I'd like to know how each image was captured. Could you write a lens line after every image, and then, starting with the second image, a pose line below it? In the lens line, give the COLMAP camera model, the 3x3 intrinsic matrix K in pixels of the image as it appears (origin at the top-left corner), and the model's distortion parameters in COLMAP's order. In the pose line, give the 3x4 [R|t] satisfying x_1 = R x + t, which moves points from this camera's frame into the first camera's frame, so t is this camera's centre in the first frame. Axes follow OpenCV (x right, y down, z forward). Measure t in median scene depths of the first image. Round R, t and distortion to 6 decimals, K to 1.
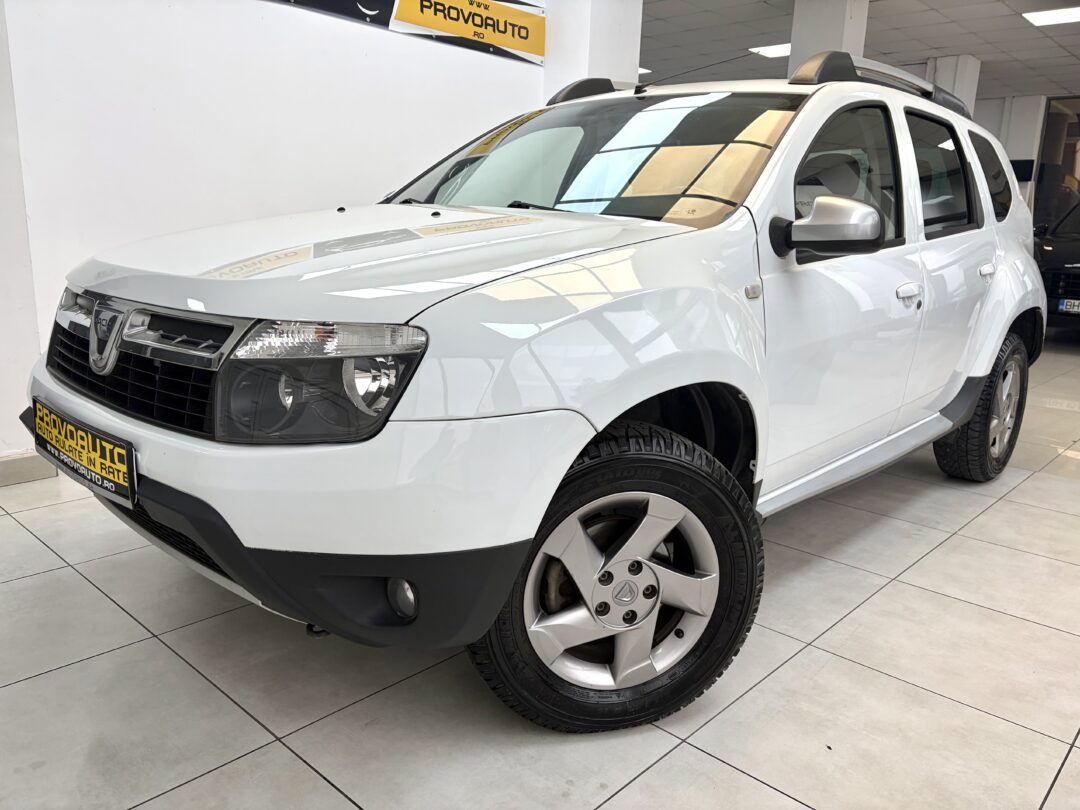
lens RADIAL K [[824.3, 0, 540.6], [0, 824.3, 398.5], [0, 0, 1]] dist [-0.001187, 0.071217]
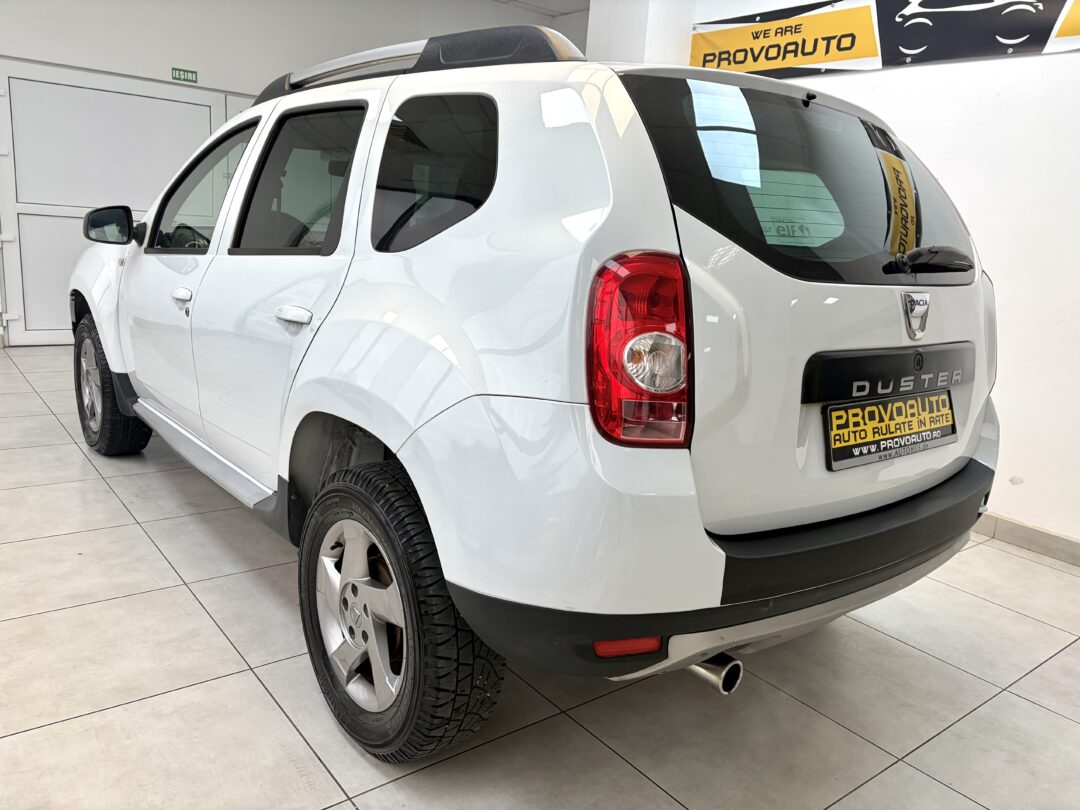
lens RADIAL K [[822.6, 0, 547.8], [0, 822.6, 407.7], [0, 0, 1]] dist [0.001208, -0.001408]
pose [[-0.144884, 0.170873, -0.974582, 1.542403], [-0.291606, 0.933854, 0.207083, -0.384483], [0.945502, 0.314197, -0.085473, 1.714171]]
